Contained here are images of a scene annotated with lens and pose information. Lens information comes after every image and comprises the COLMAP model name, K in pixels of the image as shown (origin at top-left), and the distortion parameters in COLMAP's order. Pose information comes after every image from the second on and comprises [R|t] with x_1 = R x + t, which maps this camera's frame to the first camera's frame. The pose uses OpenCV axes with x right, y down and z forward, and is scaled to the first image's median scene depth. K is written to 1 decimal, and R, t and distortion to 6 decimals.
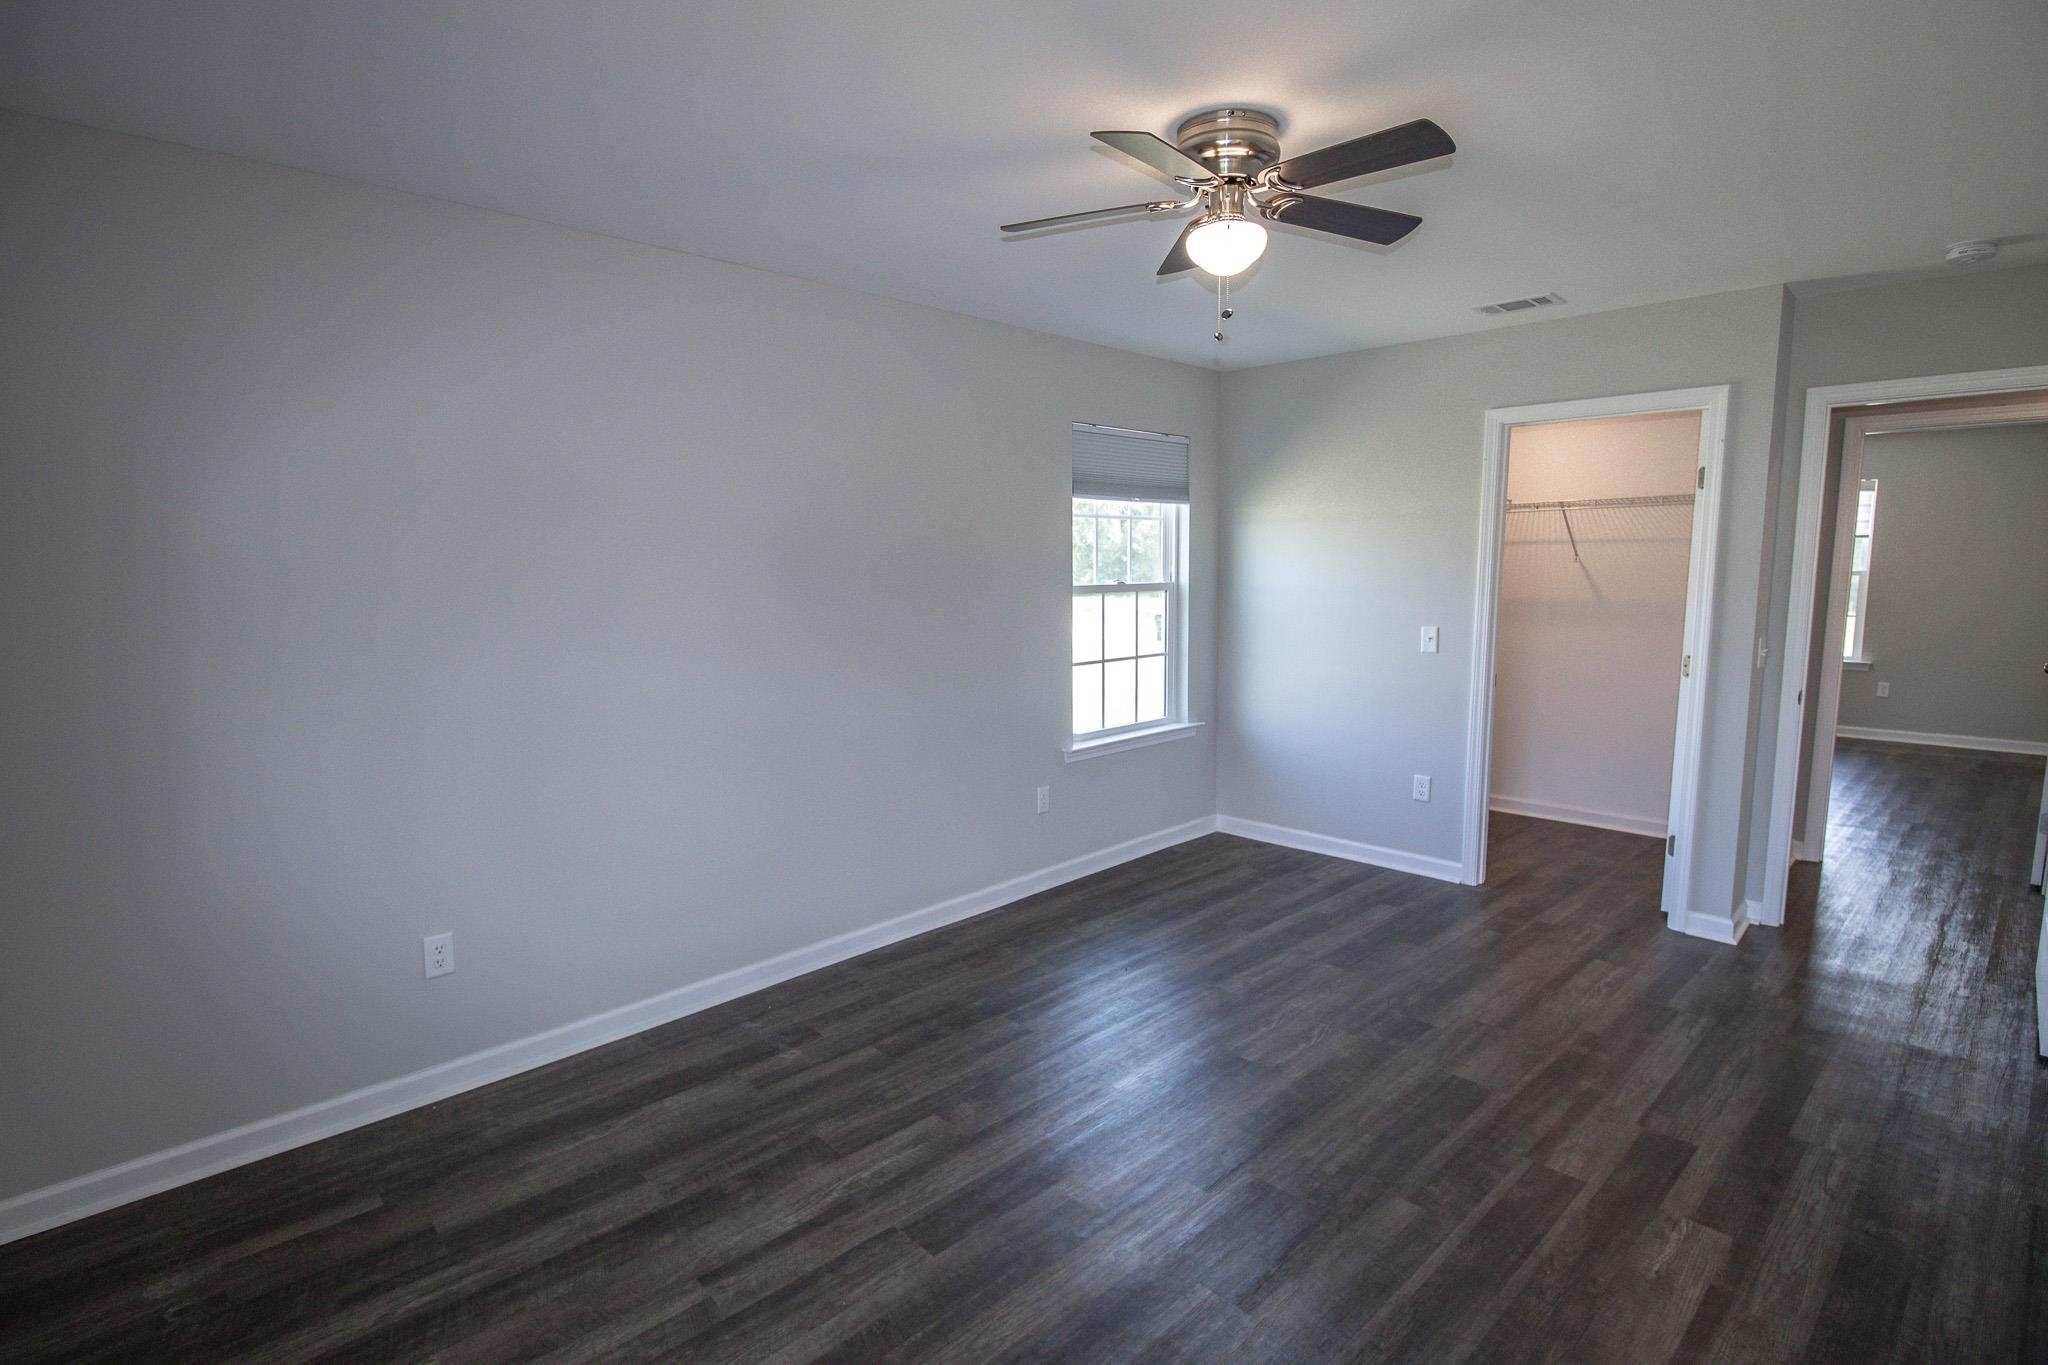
lens RADIAL K [[951.4, 0, 1038.2], [0, 951.4, 695.5], [0, 0, 1]] dist [0.002441, -0.015171]
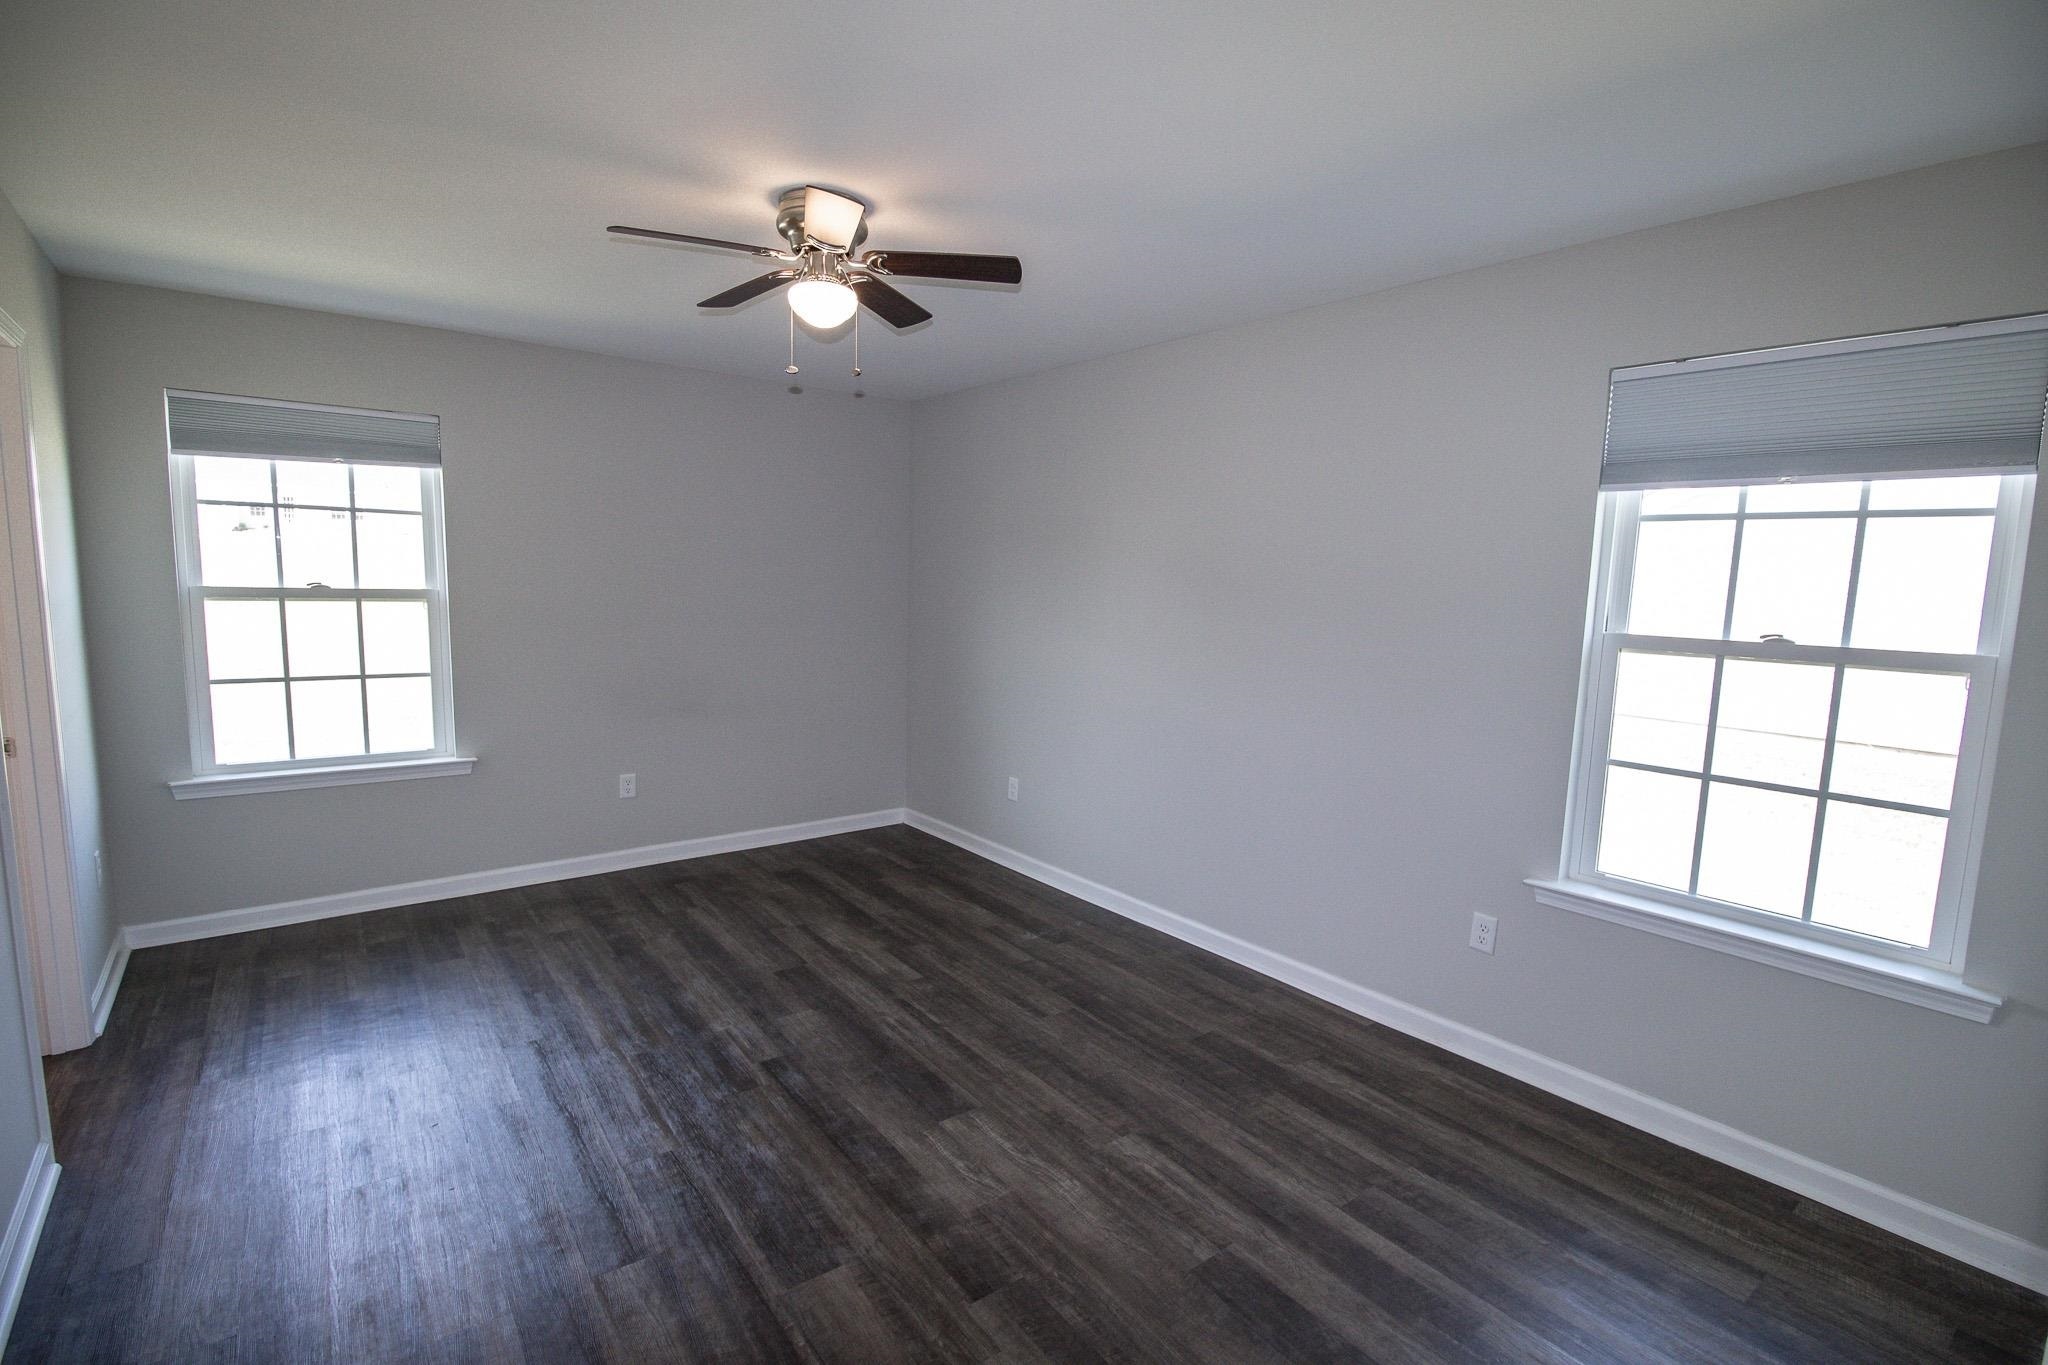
lens RADIAL K [[936.7, 0, 1075.2], [0, 936.7, 679.8], [0, 0, 1]] dist [0.009617, -0.014201]
pose [[-0.068651, 0.115847, -0.990892, 0.976097], [-0.159602, 0.979167, 0.125534, -0.156194], [0.984792, 0.166766, -0.048731, 1.008025]]
